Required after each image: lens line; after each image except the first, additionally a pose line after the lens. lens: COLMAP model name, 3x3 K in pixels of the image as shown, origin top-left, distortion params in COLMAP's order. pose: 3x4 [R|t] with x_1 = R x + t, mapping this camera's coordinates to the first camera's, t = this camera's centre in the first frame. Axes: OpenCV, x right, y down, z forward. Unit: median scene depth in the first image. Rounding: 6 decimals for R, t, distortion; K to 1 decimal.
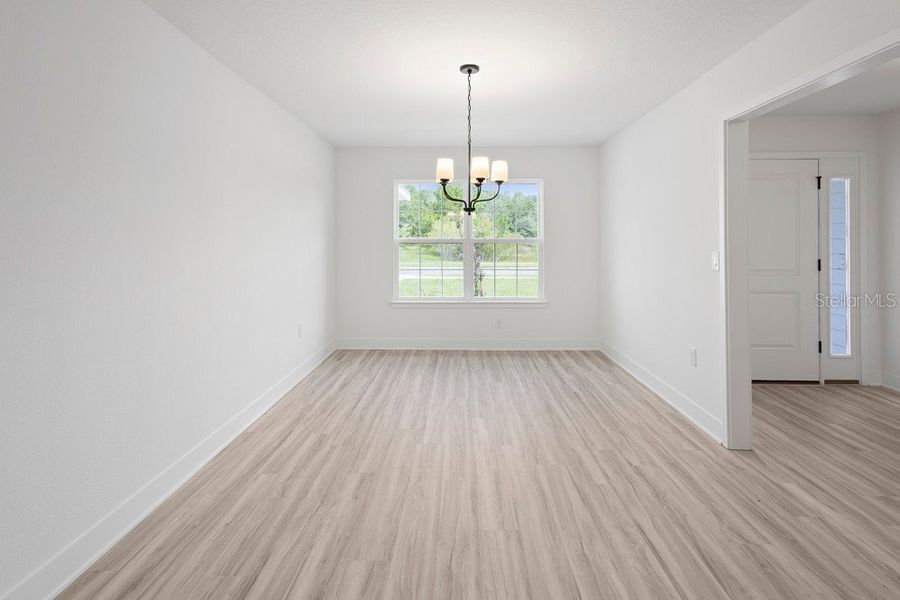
lens RADIAL K [[434.0, 0, 447.5], [0, 434.0, 242.8], [0, 0, 1]] dist [0.009135, -0.000290]
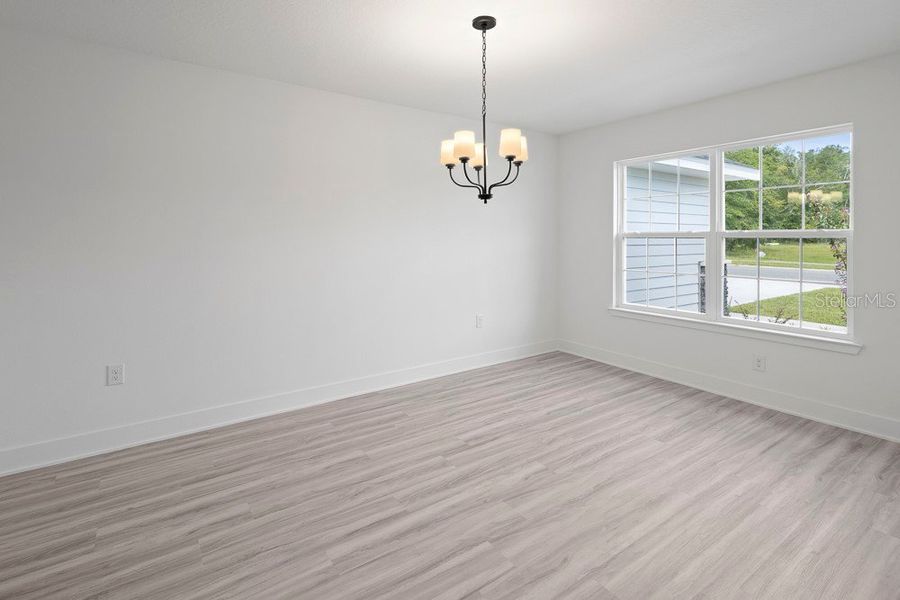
lens RADIAL K [[434.0, 0, 447.5], [0, 434.0, 242.8], [0, 0, 1]] dist [0.009135, -0.000290]
pose [[0.592644, 0.007279, -0.805432, 0.670983], [0.001310, 0.999949, 0.010001, 0.001989], [0.805464, -0.006982, 0.592604, 0.462795]]
